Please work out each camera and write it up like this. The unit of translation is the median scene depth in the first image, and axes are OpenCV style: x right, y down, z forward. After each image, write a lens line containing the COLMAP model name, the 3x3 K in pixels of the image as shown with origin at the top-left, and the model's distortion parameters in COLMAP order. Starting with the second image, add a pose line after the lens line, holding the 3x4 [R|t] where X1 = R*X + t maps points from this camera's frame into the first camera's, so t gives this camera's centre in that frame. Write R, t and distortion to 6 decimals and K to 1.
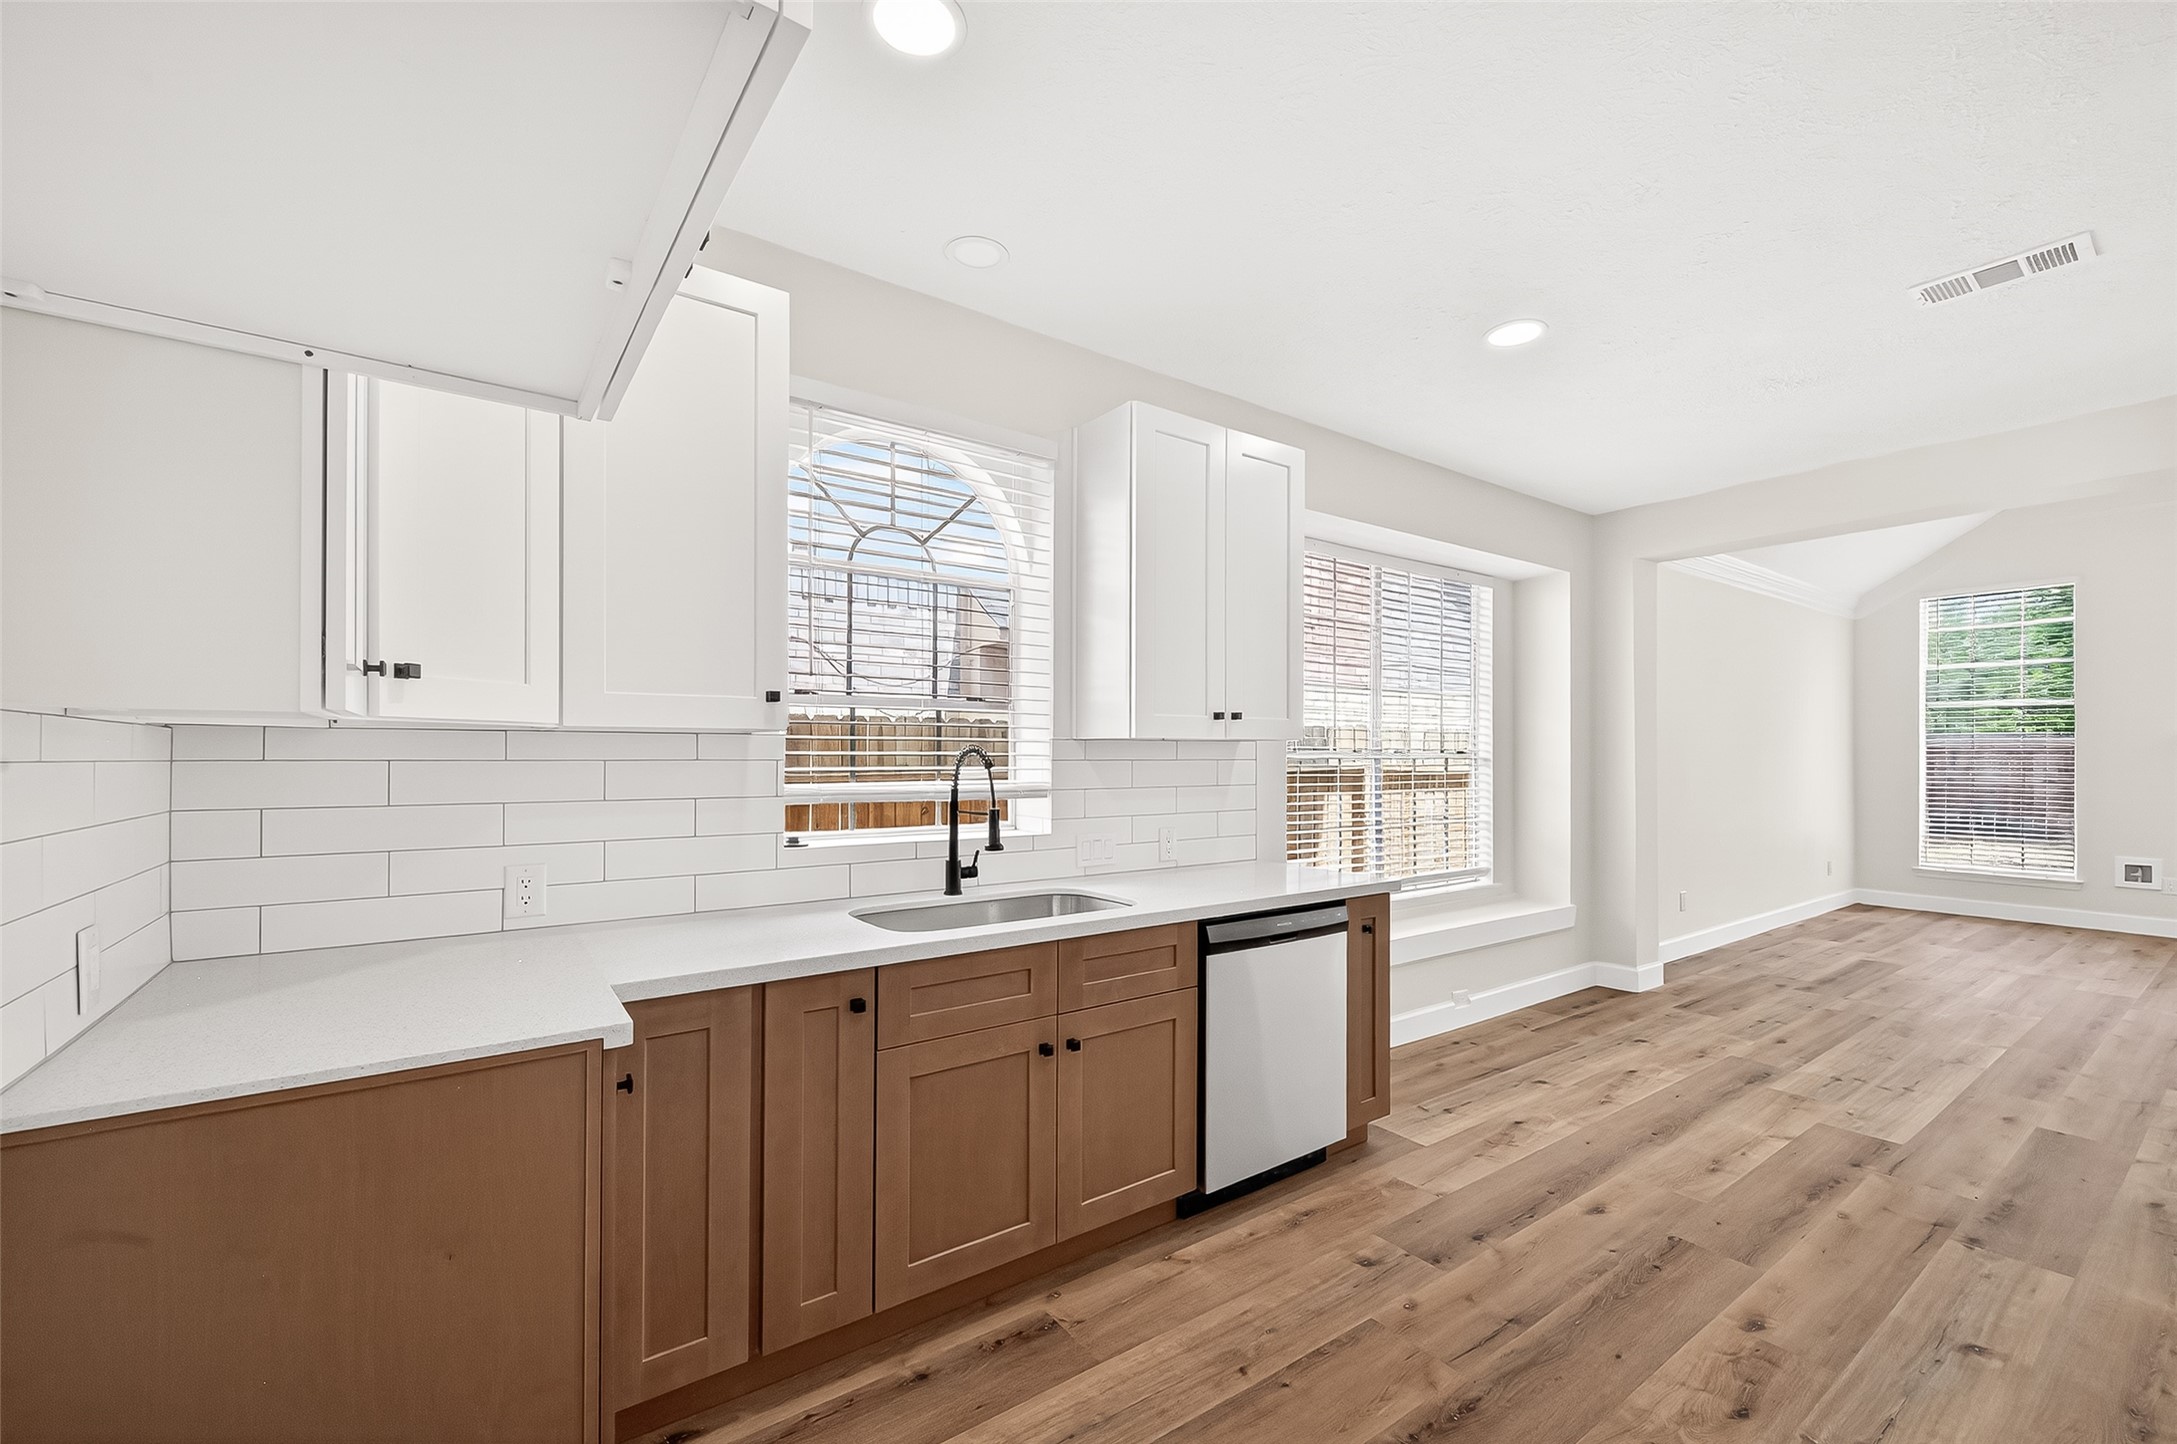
lens RADIAL K [[891.5, 0, 1030.2], [0, 891.5, 744.4], [0, 0, 1]] dist [0.008463, -0.001852]
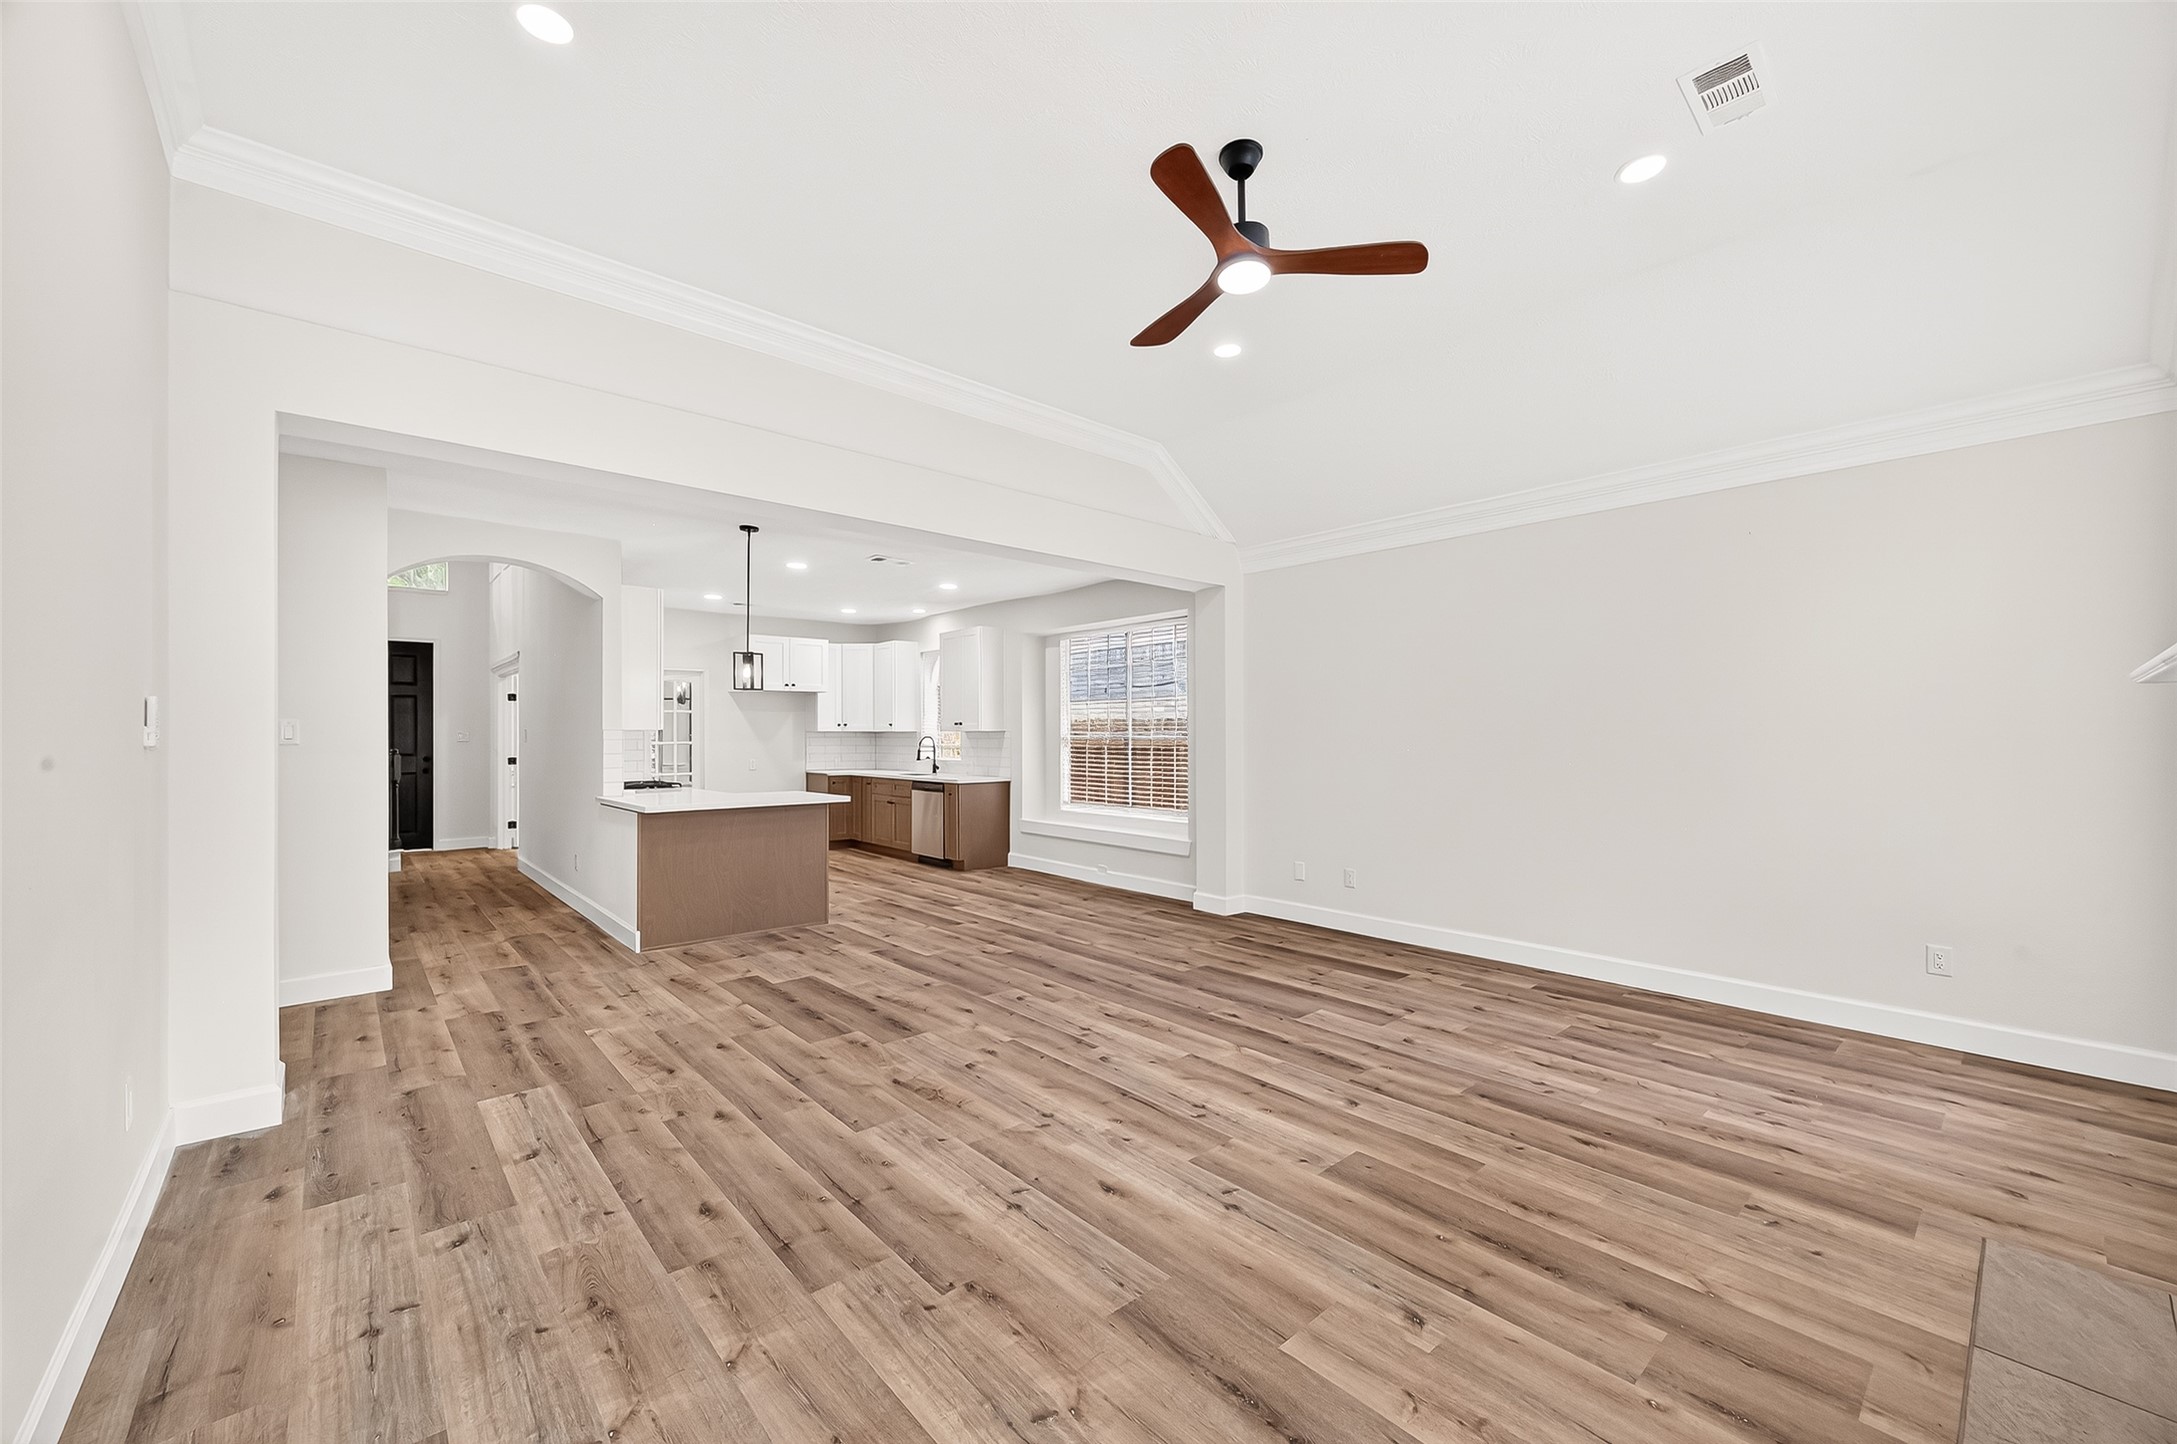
lens RADIAL K [[857.2, 0, 1098.0], [0, 857.2, 717.5], [0, 0, 1]] dist [0.007401, -0.001809]
pose [[0.135442, -0.025021, -0.990469, 3.578377], [0.006157, 0.999683, -0.024412, 0.023886], [0.990766, -0.002792, 0.135553, 1.185270]]
